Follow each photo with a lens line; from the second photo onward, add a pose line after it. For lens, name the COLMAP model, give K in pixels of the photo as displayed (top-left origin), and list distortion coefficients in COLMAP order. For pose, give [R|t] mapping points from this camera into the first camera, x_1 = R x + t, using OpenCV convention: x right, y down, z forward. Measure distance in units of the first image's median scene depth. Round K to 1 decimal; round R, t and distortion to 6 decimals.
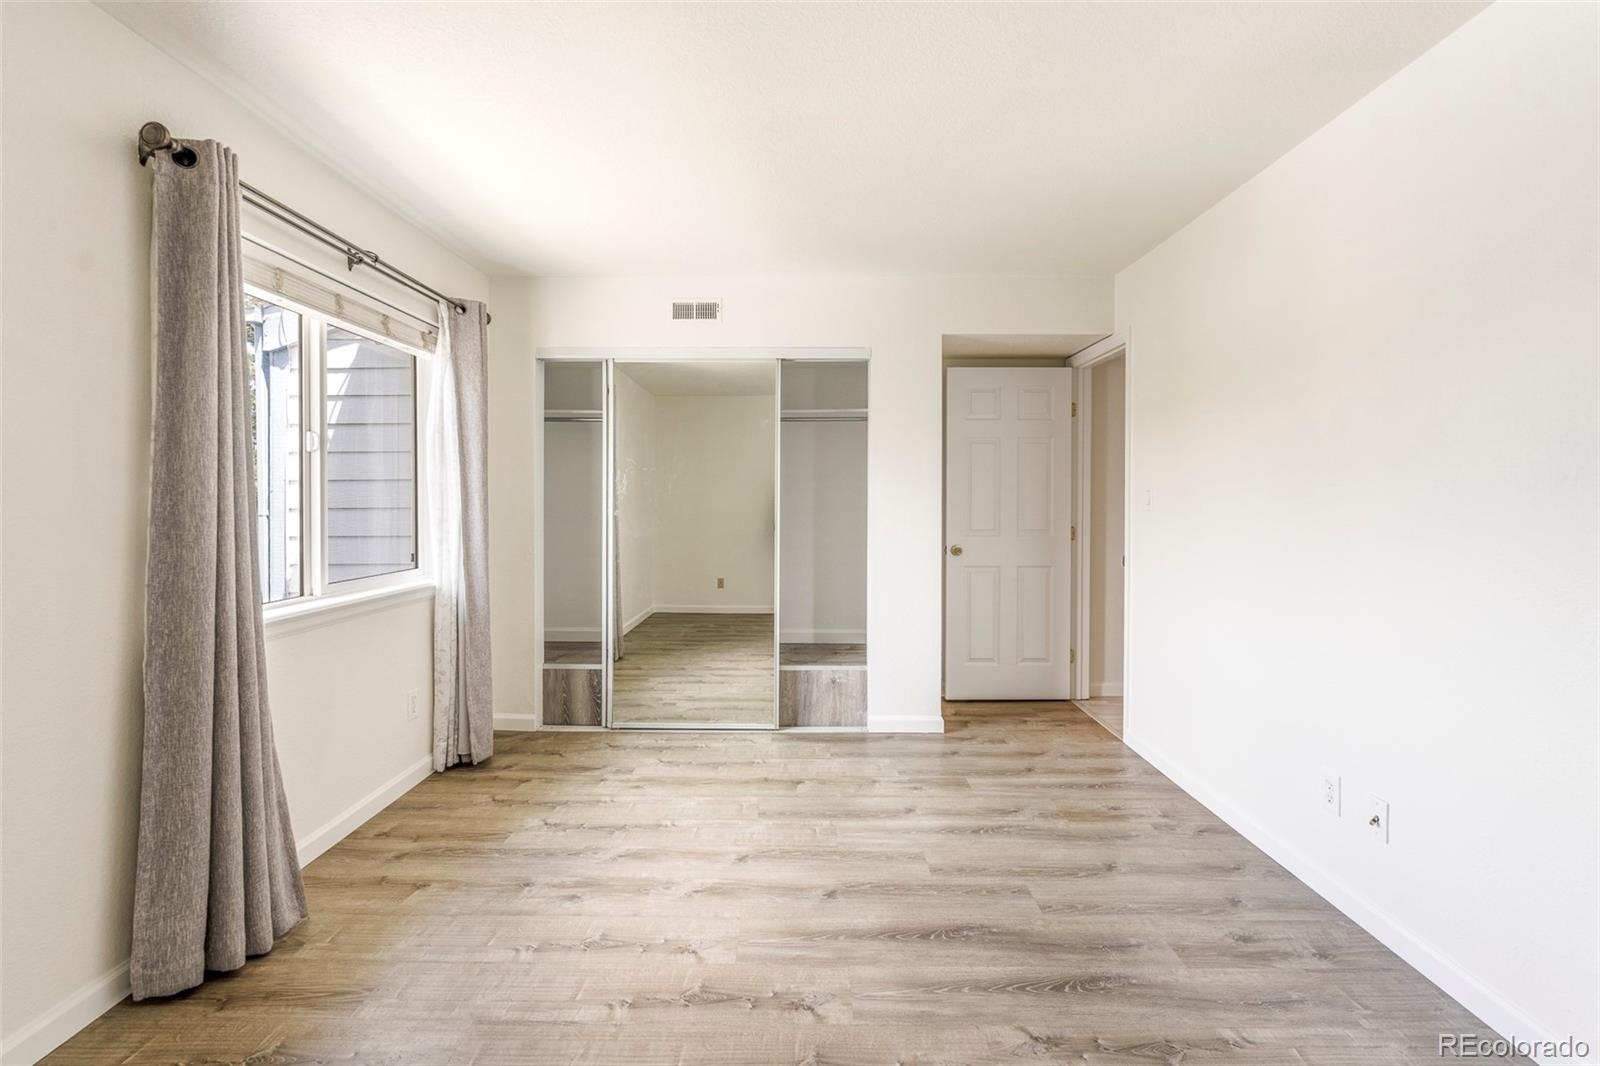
lens RADIAL K [[736.1, 0, 788.7], [0, 736.1, 502.6], [0, 0, 1]] dist [-0.000057, 0.000488]
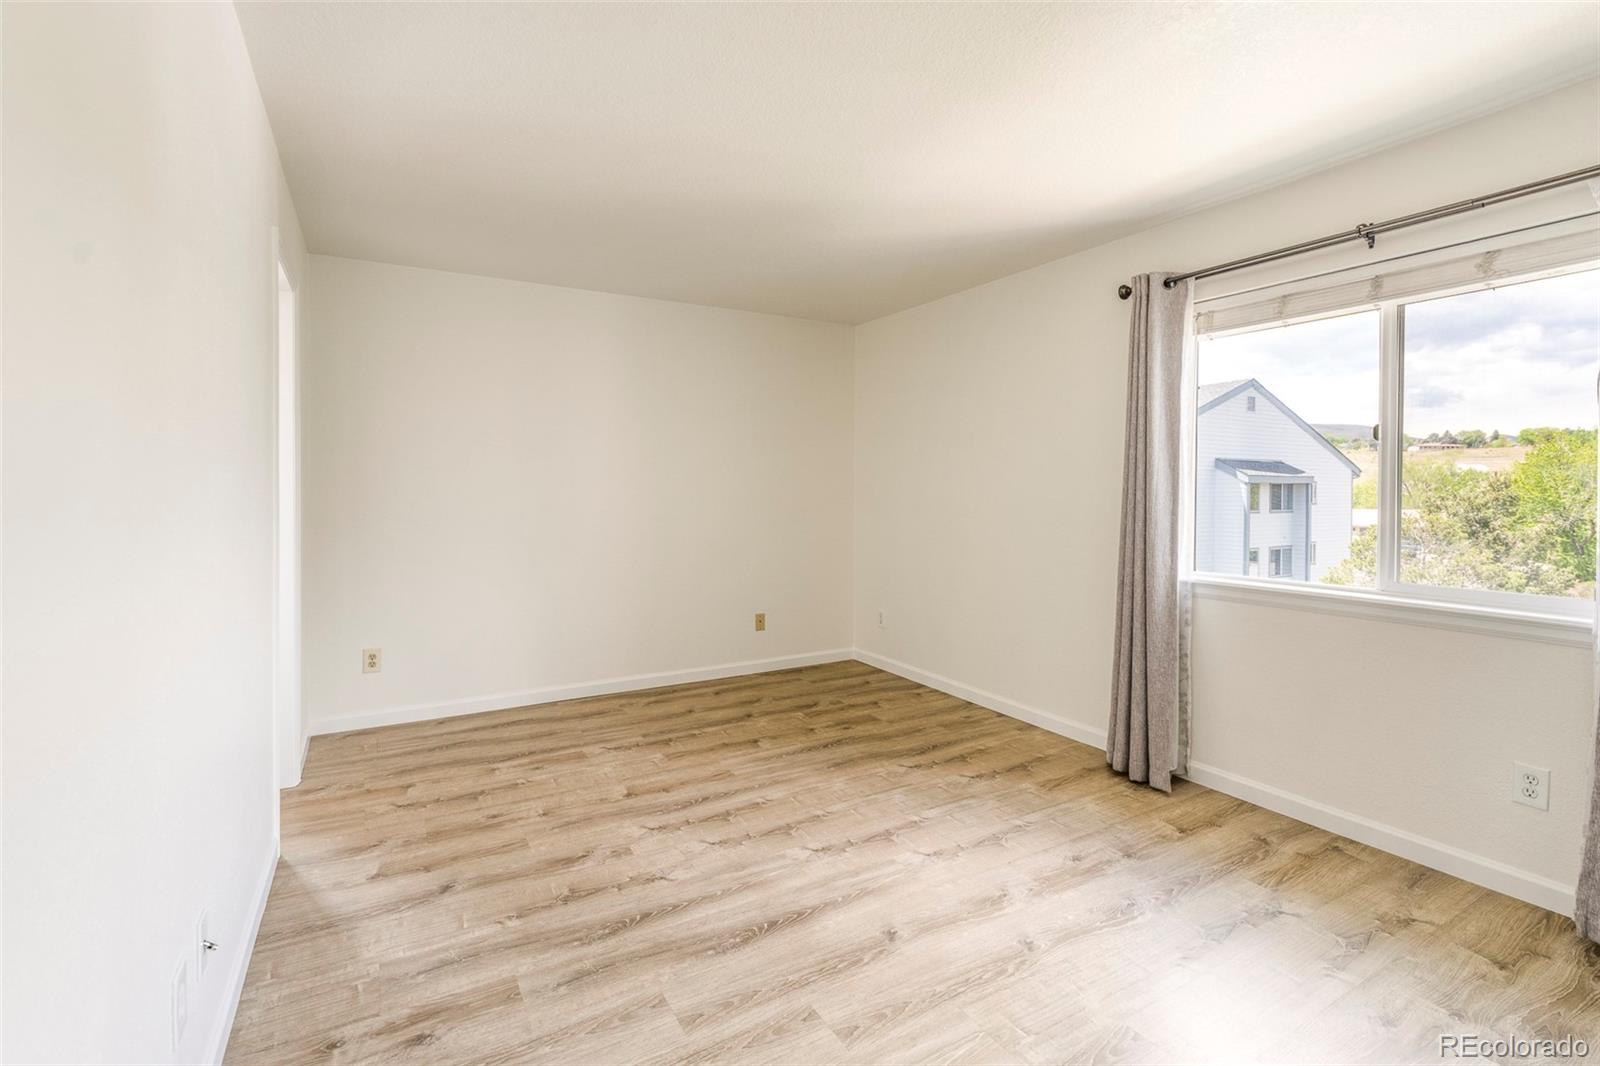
lens RADIAL K [[736.1, 0, 799.9], [0, 736.1, 495.8], [0, 0, 1]] dist [-0.000057, 0.000488]
pose [[-0.855140, -0.001372, -0.518395, 0.682596], [-0.006809, 0.999940, 0.008586, -0.003855], [0.518352, 0.010872, -0.855098, 1.894343]]
